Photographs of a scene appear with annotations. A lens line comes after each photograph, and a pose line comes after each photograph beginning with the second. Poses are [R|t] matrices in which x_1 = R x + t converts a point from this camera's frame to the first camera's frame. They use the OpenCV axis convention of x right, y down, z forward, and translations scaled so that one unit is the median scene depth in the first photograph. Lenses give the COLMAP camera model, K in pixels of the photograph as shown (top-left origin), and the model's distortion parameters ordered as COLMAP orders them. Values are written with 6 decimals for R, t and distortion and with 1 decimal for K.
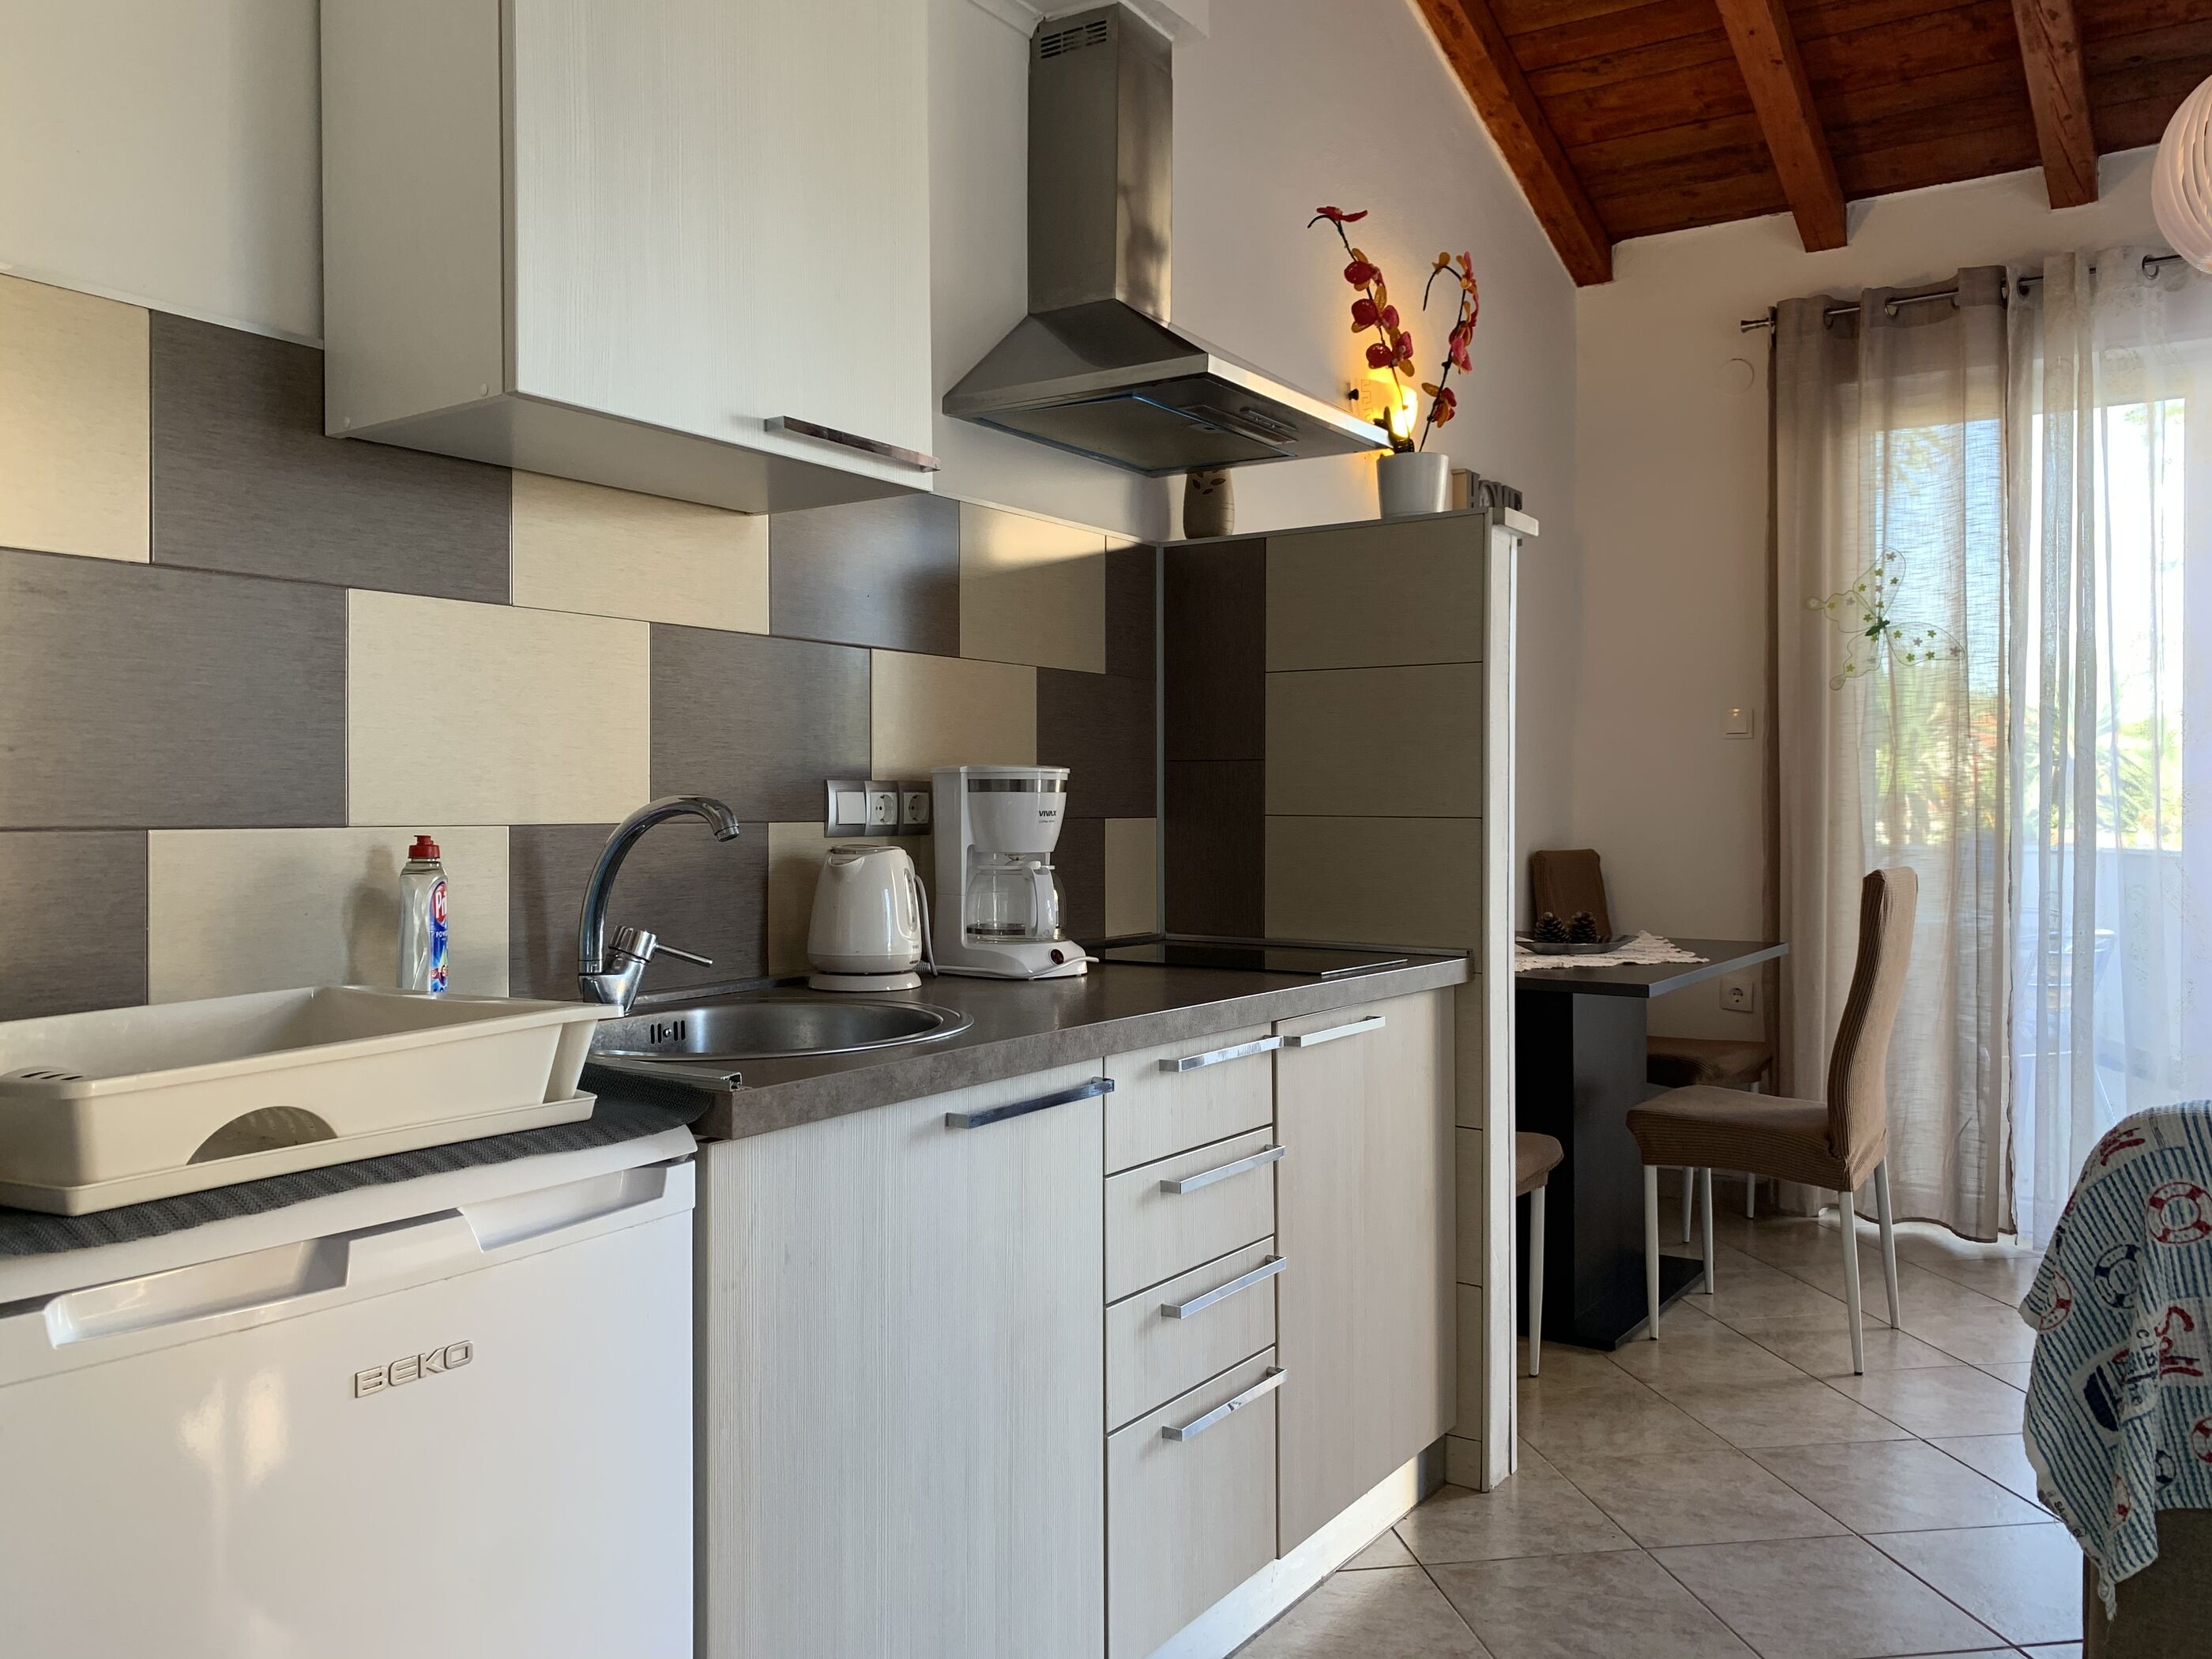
lens RADIAL K [[1690.6, 0, 1110.5], [0, 1690.6, 795.9], [0, 0, 1]] dist [0.007113, 0.004251]
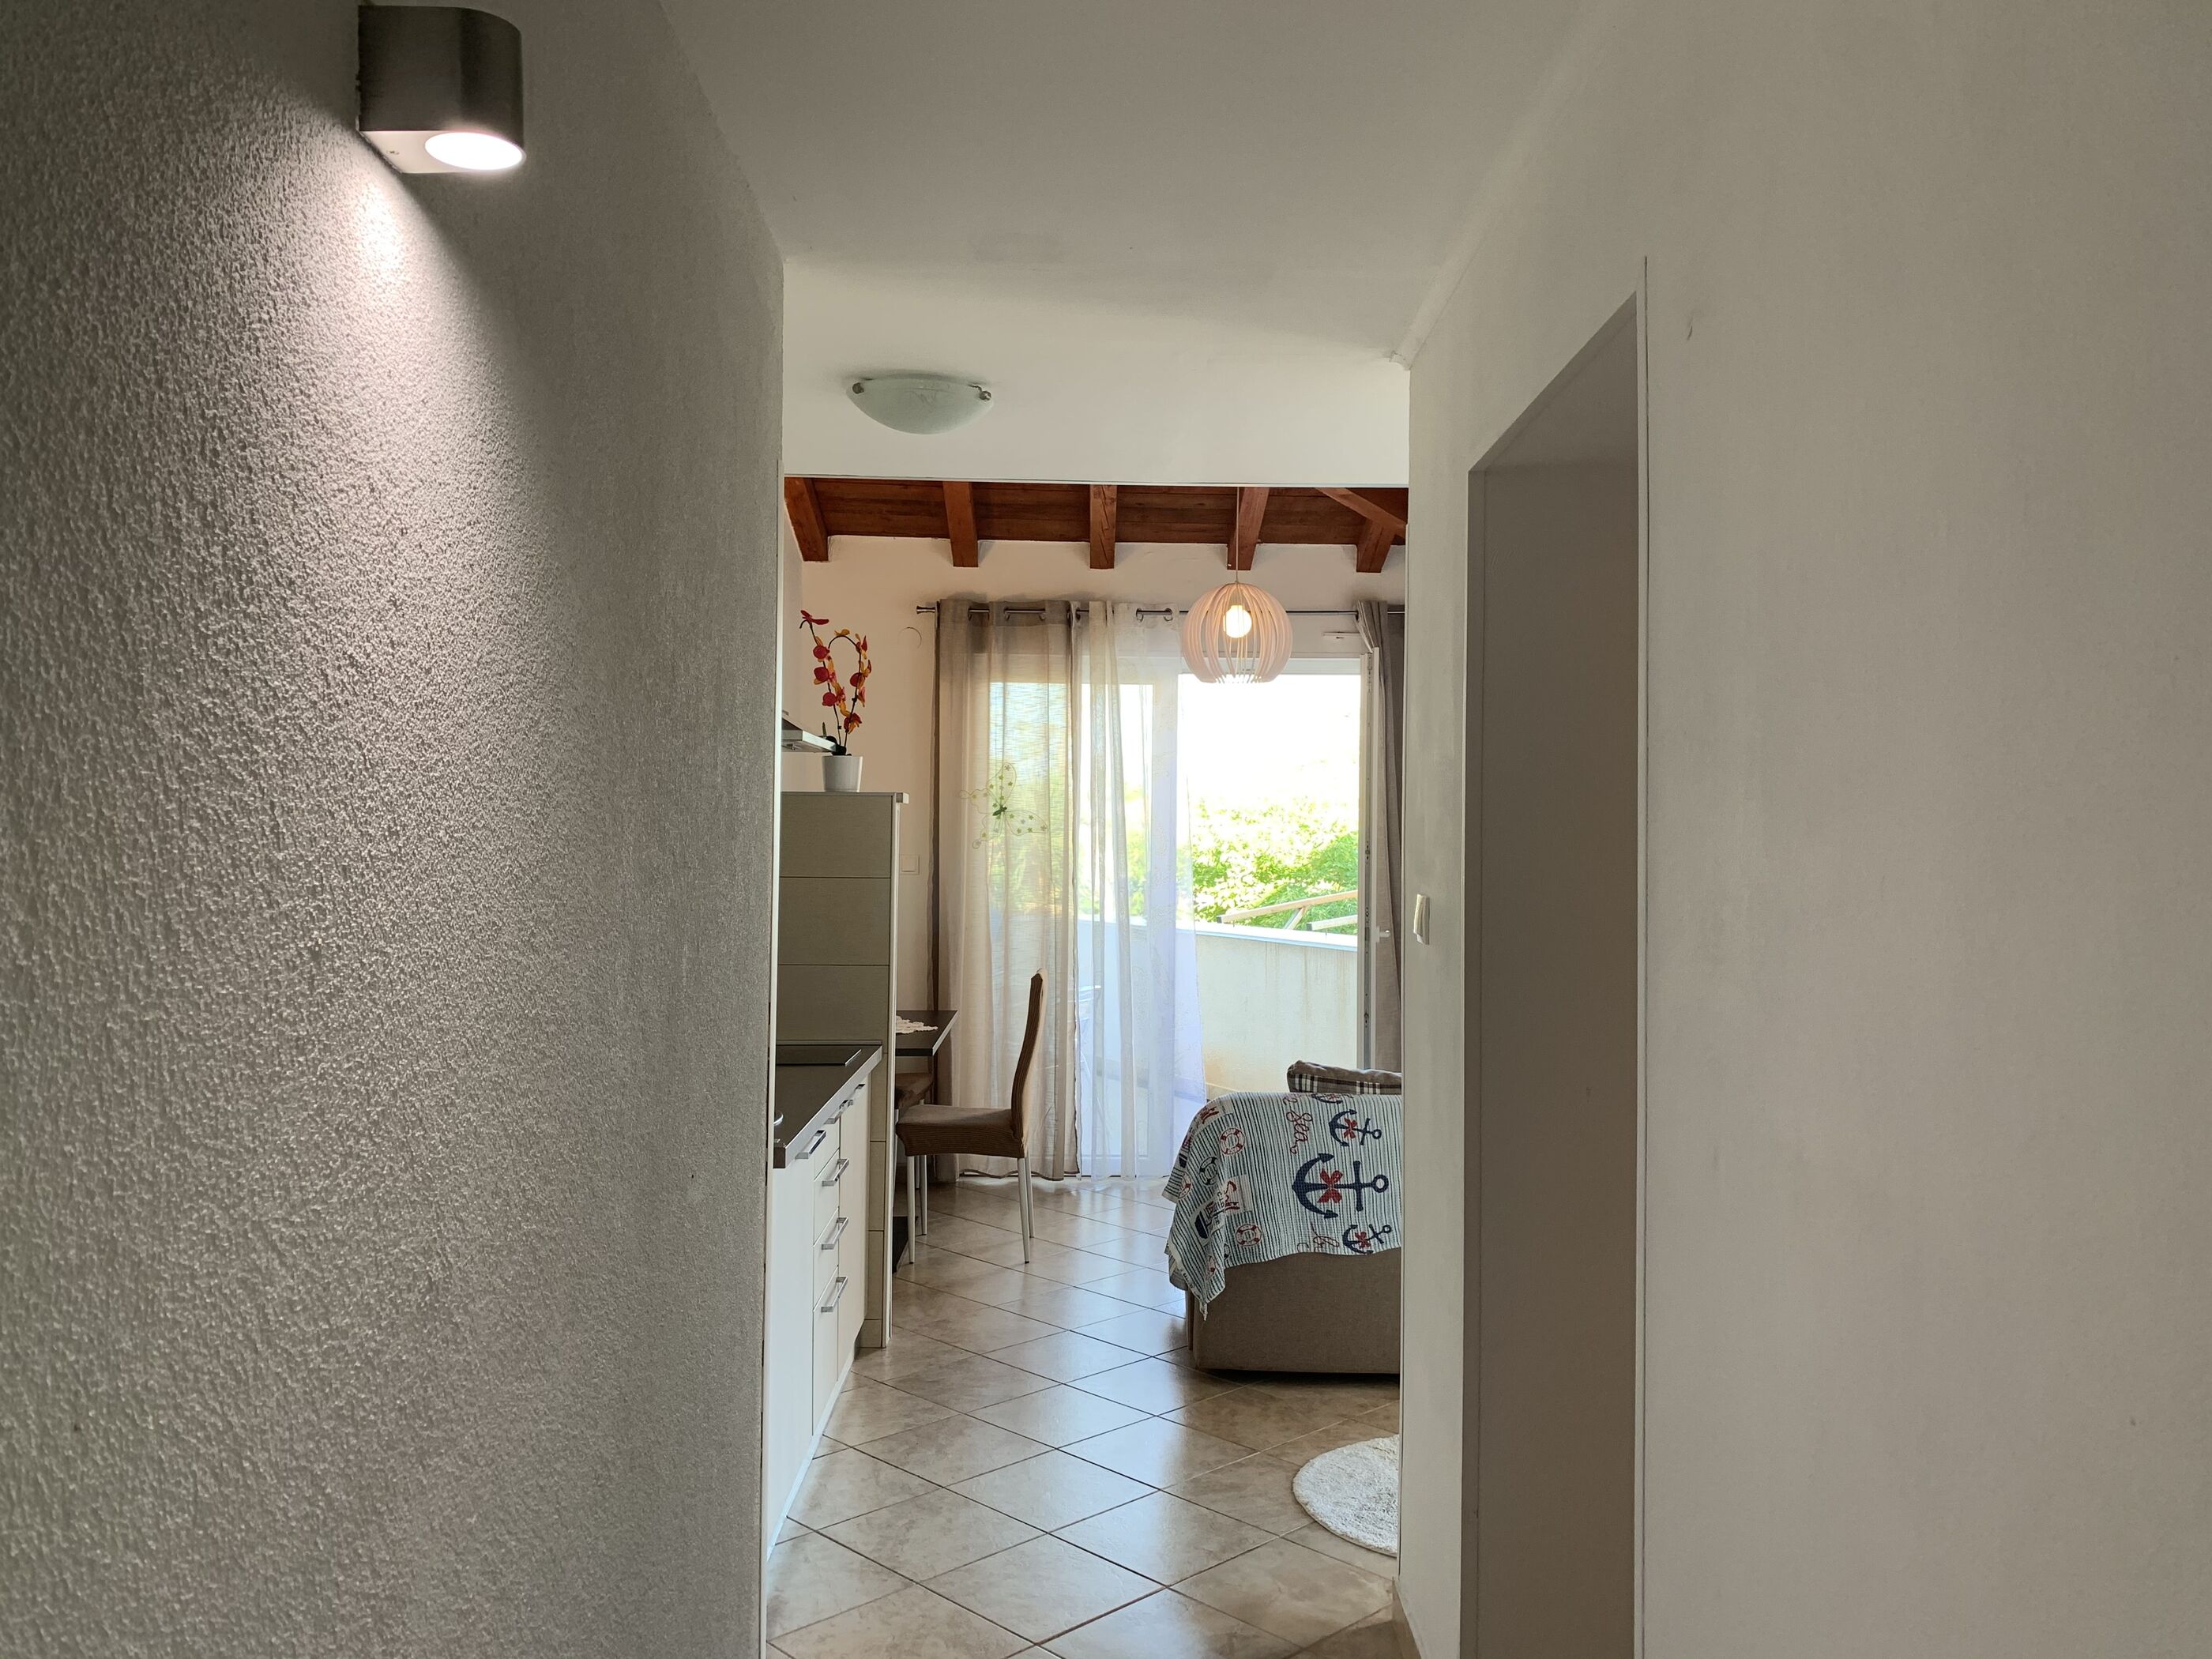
lens RADIAL K [[1665.4, 0, 1108.1], [0, 1665.4, 810.2], [0, 0, 1]] dist [0.101075, -0.237637]
pose [[0.812712, 0.007368, 0.582619, -0.434264], [-0.005424, 0.999972, -0.005080, -0.101356], [-0.582640, 0.000969, 0.812730, -0.397268]]
